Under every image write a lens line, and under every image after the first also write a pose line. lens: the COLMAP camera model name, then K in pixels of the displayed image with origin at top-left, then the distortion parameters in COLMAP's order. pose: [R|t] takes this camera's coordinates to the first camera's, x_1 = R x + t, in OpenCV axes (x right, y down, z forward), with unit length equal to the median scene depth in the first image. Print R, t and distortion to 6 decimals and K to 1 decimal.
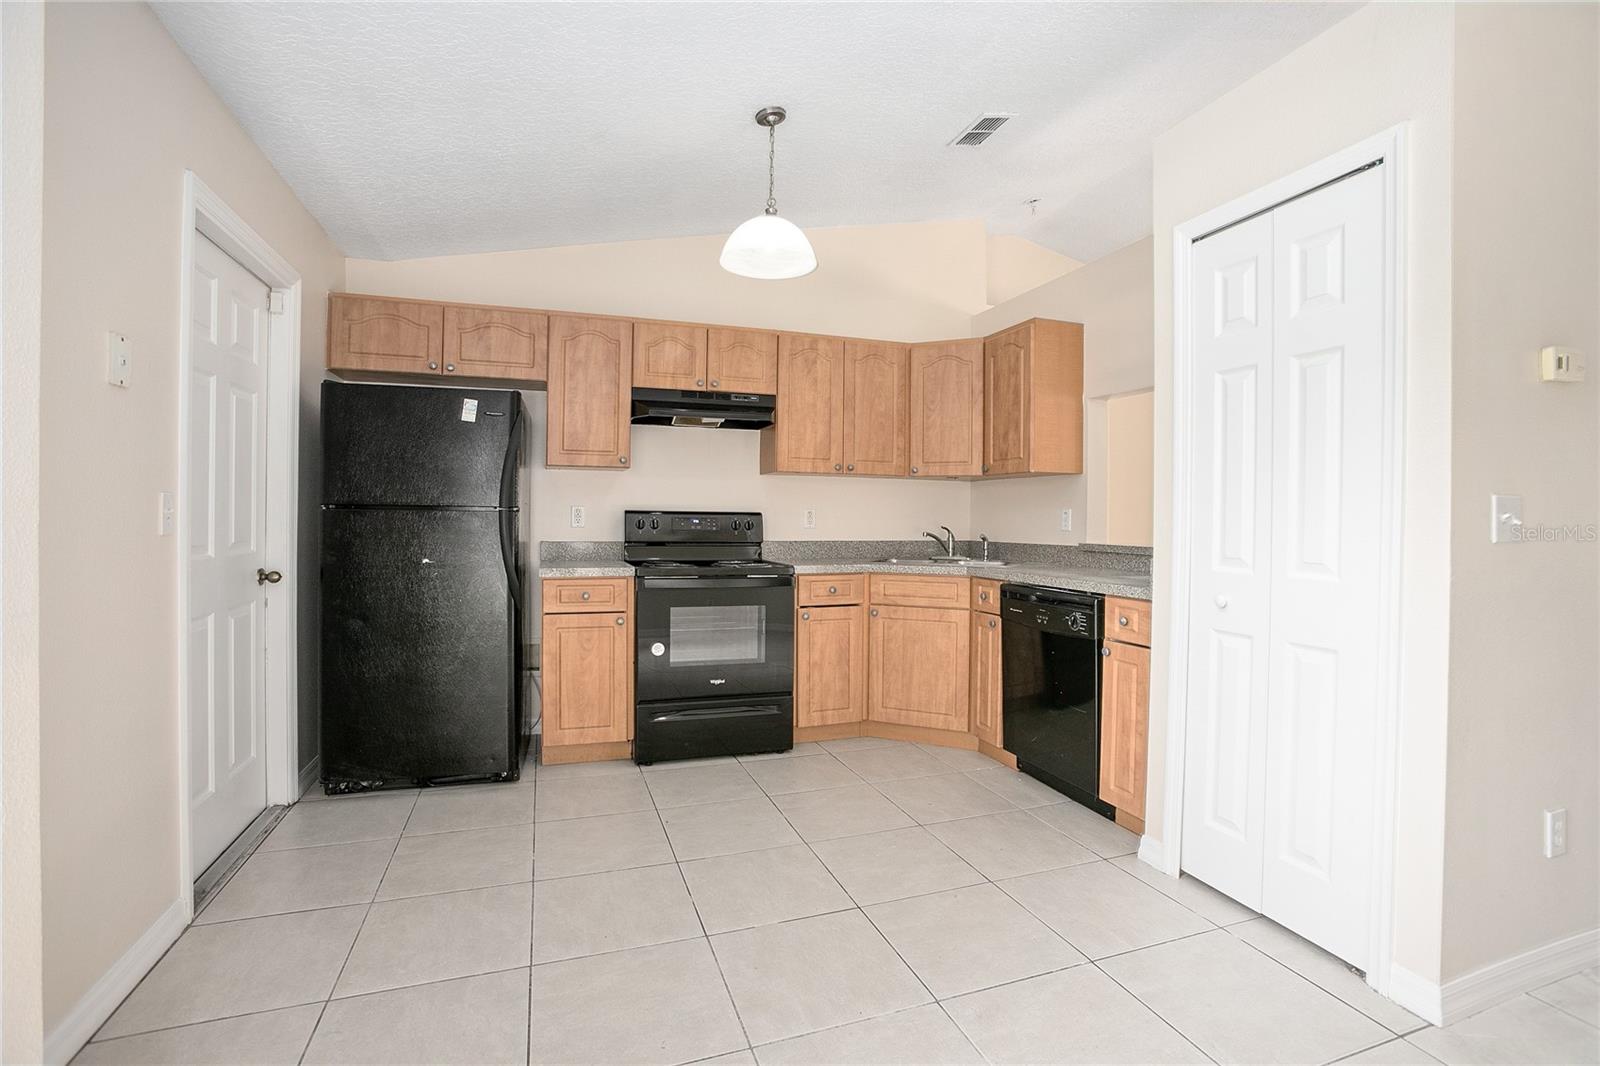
lens RADIAL K [[734.5, 0, 794.1], [0, 734.5, 521.8], [0, 0, 1]] dist [-0.080512, 0.032907]
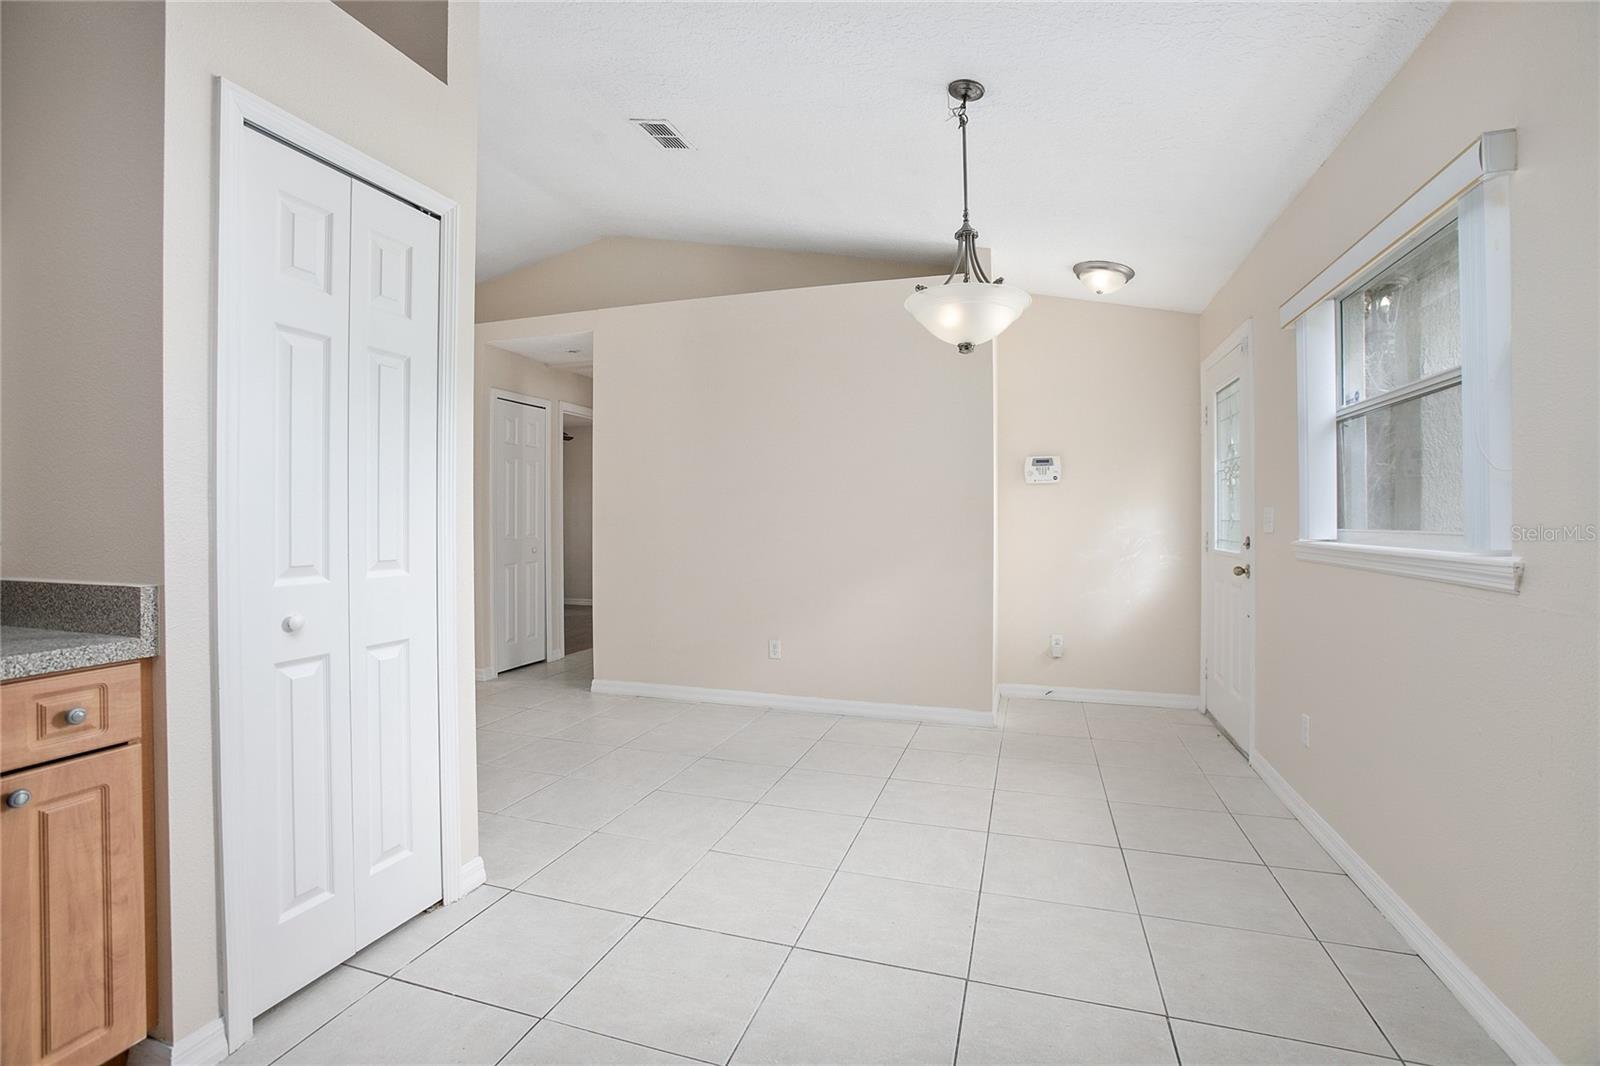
lens RADIAL K [[734.5, 0, 794.1], [0, 734.5, 521.8], [0, 0, 1]] dist [-0.080512, 0.032907]
pose [[-0.789389, -0.012752, 0.613761, -0.186037], [-0.003760, 0.999866, 0.015938, -0.009082], [-0.613882, 0.010274, -0.789331, 0.755651]]
